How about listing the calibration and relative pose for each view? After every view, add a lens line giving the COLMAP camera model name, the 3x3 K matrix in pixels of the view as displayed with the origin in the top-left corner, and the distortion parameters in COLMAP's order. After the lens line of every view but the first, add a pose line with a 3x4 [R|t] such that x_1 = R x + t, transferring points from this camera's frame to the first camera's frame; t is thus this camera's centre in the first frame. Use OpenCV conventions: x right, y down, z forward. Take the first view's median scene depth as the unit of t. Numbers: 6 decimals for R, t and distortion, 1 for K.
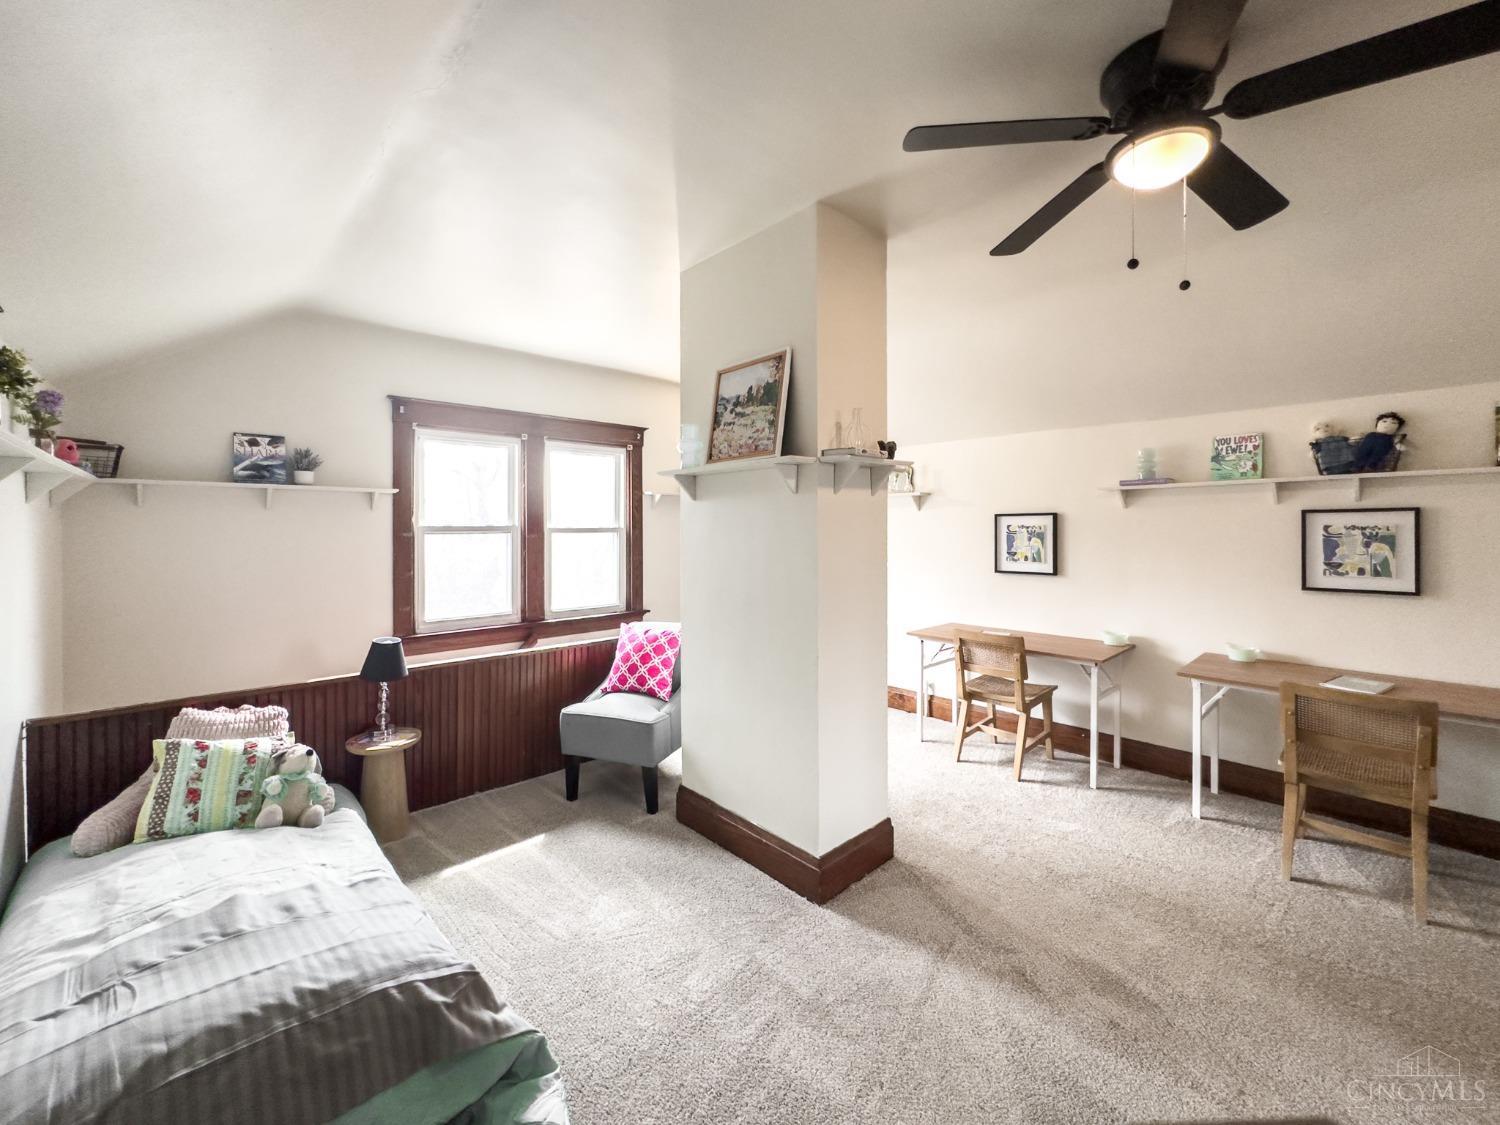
lens RADIAL K [[598.7, 0, 751.6], [0, 598.7, 528.7], [0, 0, 1]] dist [0.000781, -0.000057]
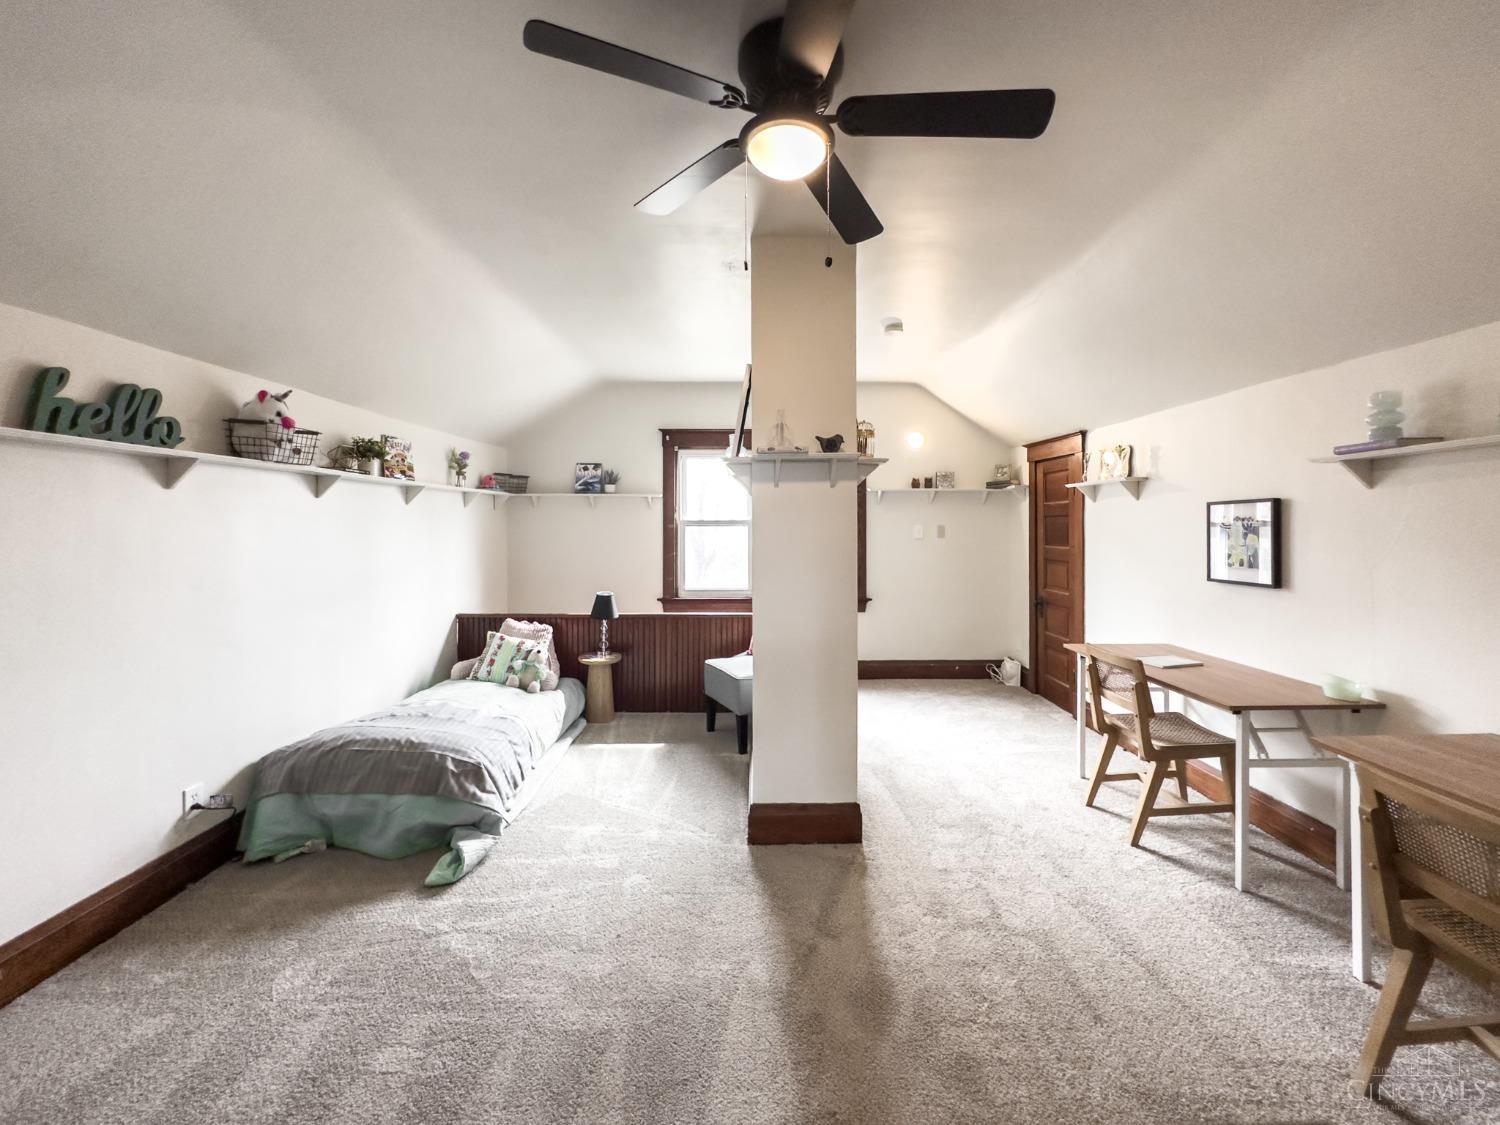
lens RADIAL K [[596.0, 0, 752.5], [0, 596.0, 522.5], [0, 0, 1]] dist [-0.002219, -0.000209]
pose [[0.748176, -0.000469, -0.663500, 0.673874], [-0.005378, 0.999963, -0.006772, 0.012688], [0.663478, 0.008635, 0.748146, 0.108013]]
